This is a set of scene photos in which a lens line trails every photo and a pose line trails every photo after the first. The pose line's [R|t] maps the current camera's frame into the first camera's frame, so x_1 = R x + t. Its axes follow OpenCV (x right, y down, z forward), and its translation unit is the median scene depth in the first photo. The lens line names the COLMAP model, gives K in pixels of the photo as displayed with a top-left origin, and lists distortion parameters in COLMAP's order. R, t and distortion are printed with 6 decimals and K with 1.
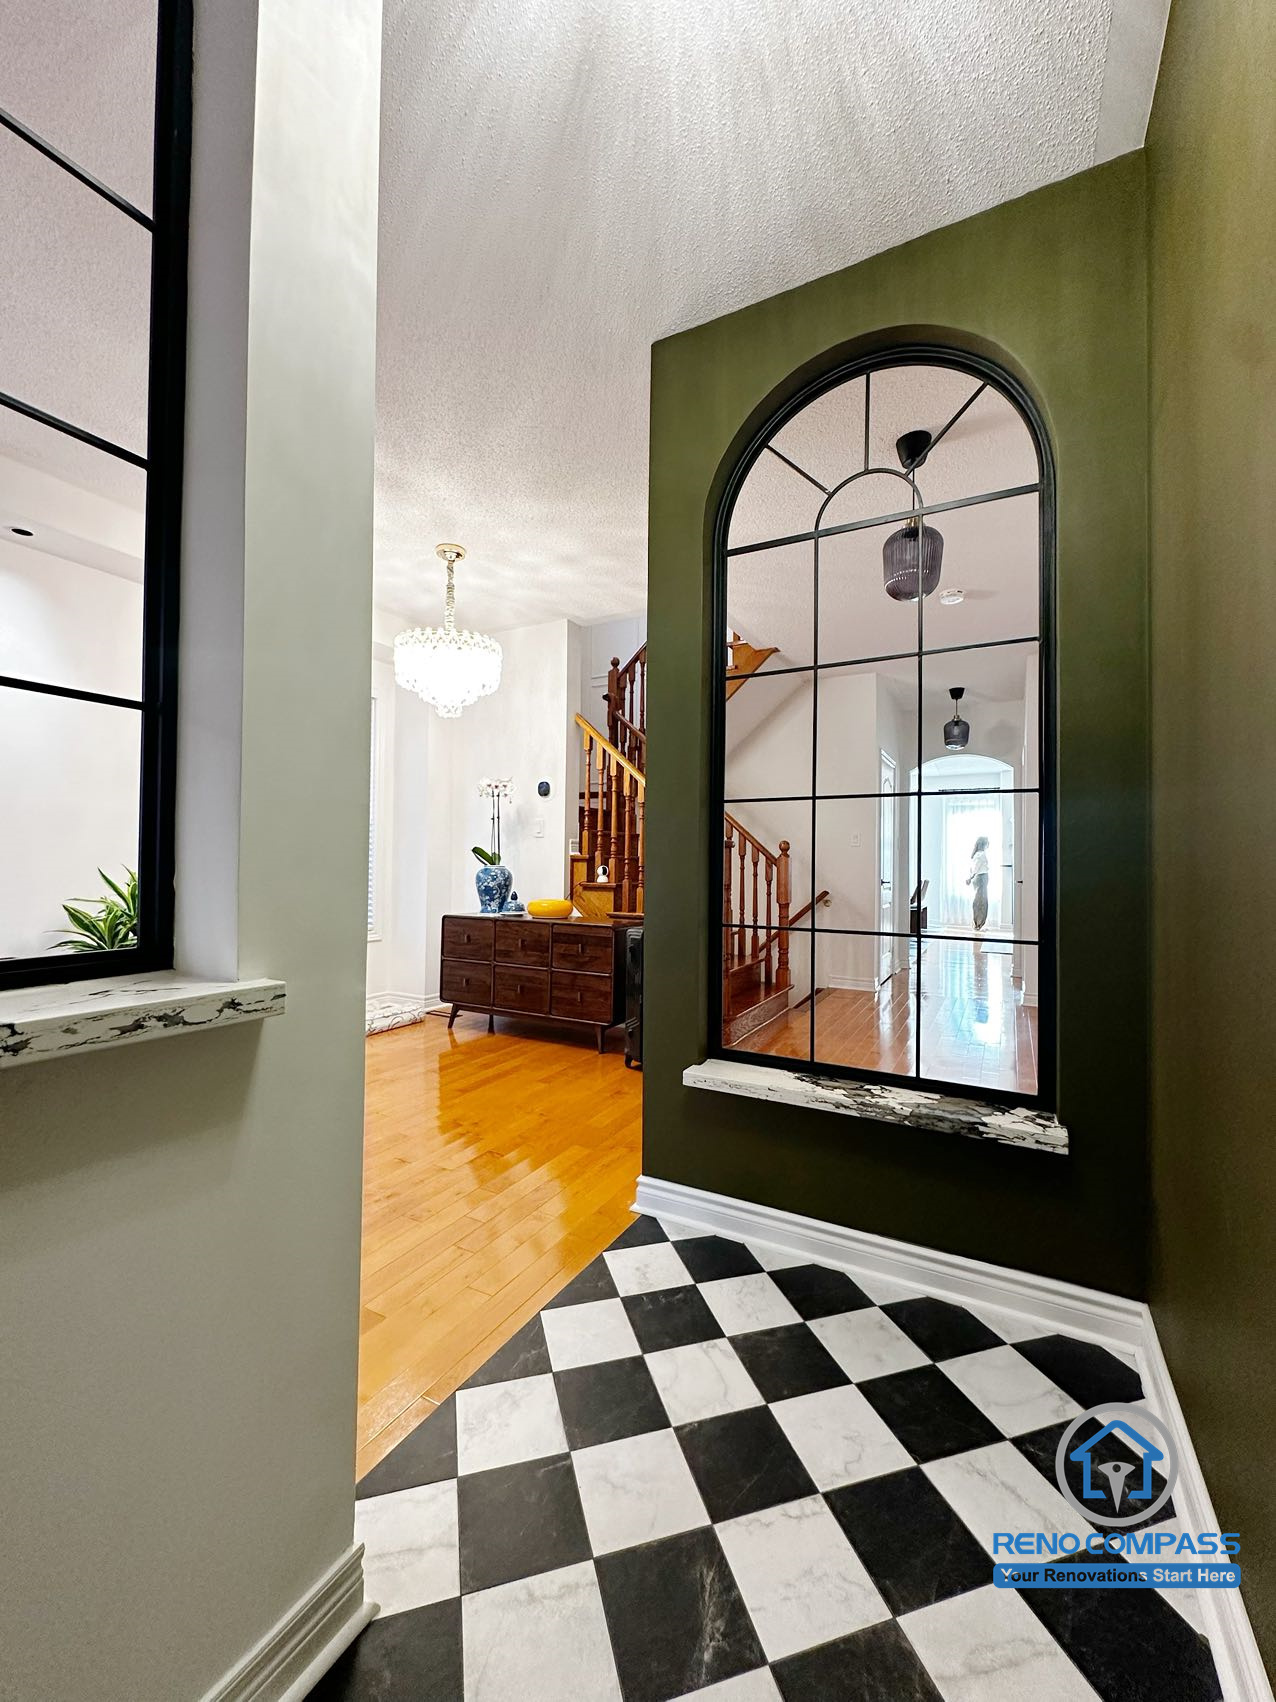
lens RADIAL K [[679.3, 0, 635.9], [0, 679.3, 853.6], [0, 0, 1]] dist [-0.002778, 0.000497]
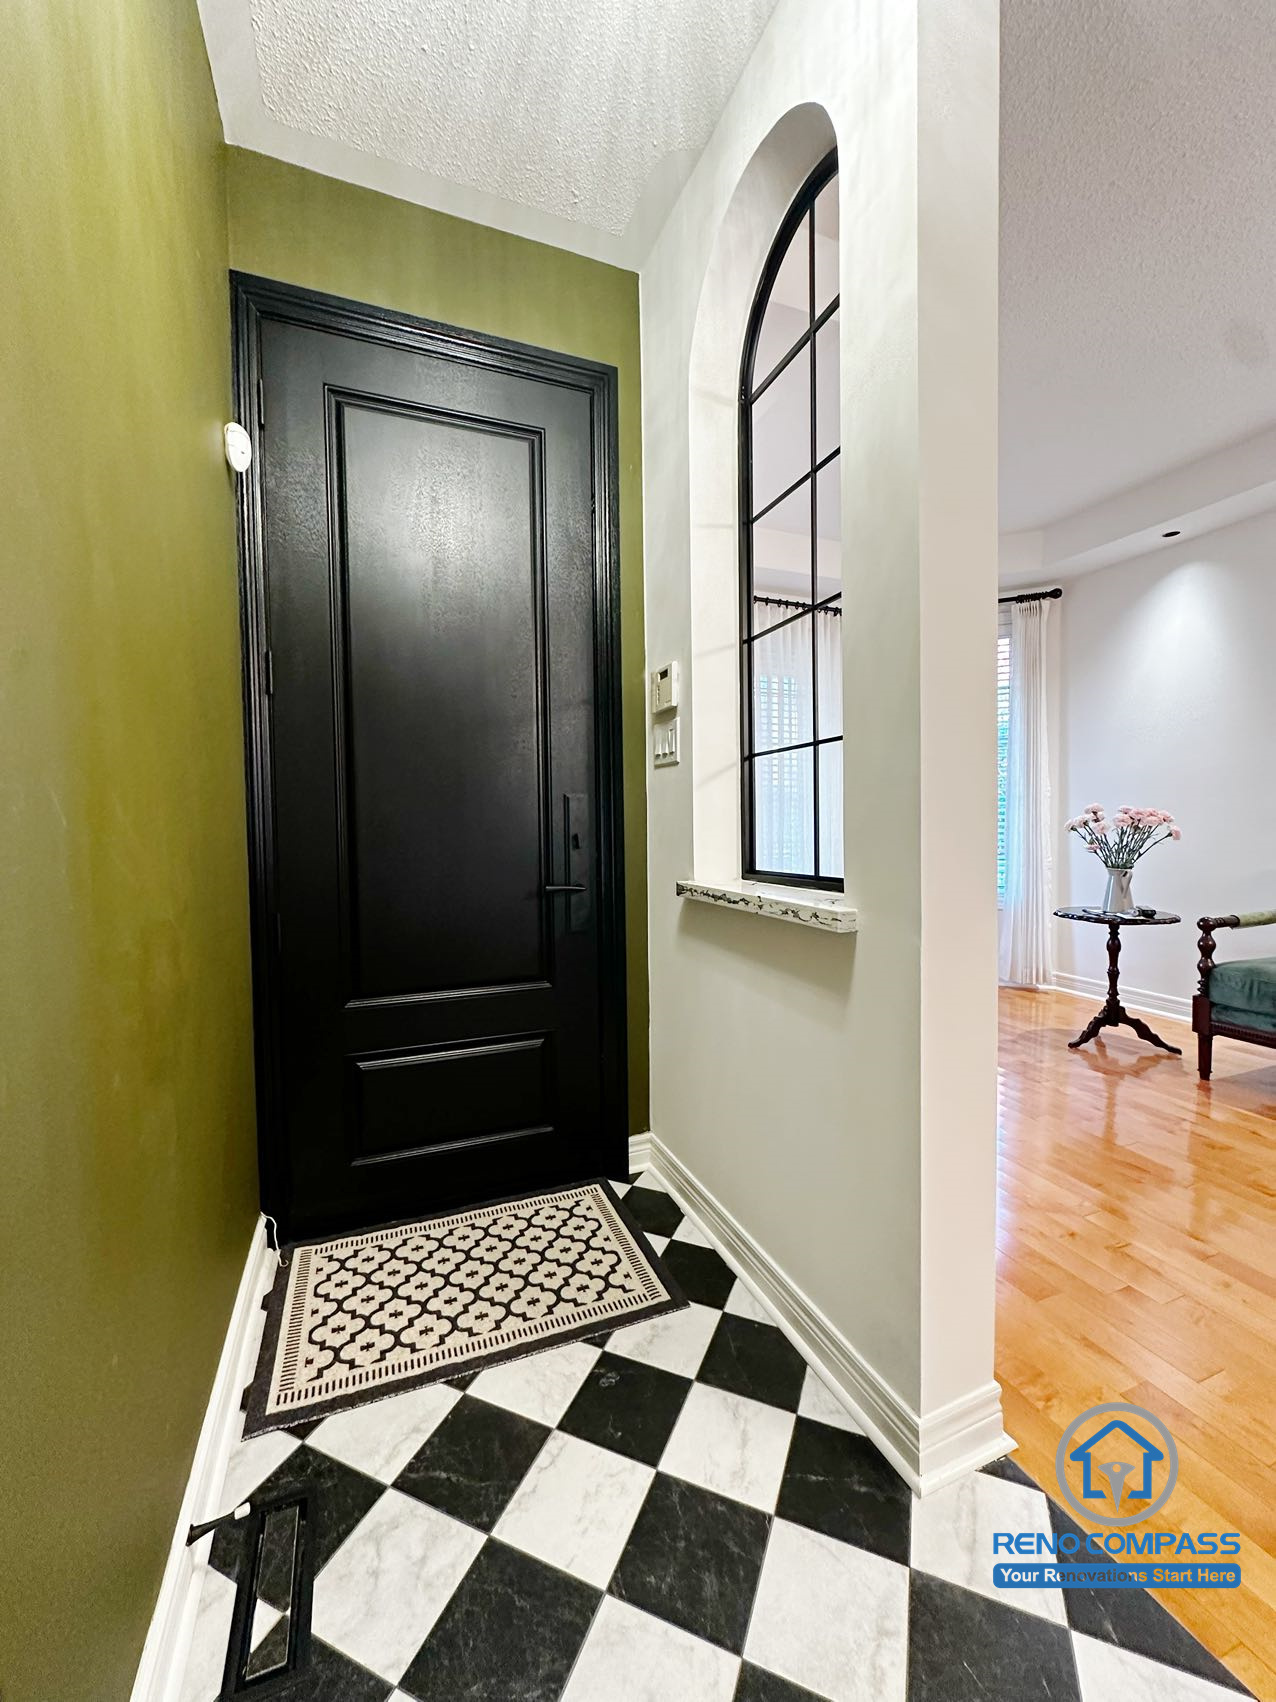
lens RADIAL K [[679.3, 0, 632.5], [0, 679.3, 848.0], [0, 0, 1]] dist [-0.002778, 0.000497]
pose [[-0.641061, 0.027804, -0.766986, 0.416913], [0.023909, 0.999582, 0.016252, 0.009899], [0.767118, -0.007919, -0.641457, 0.758138]]
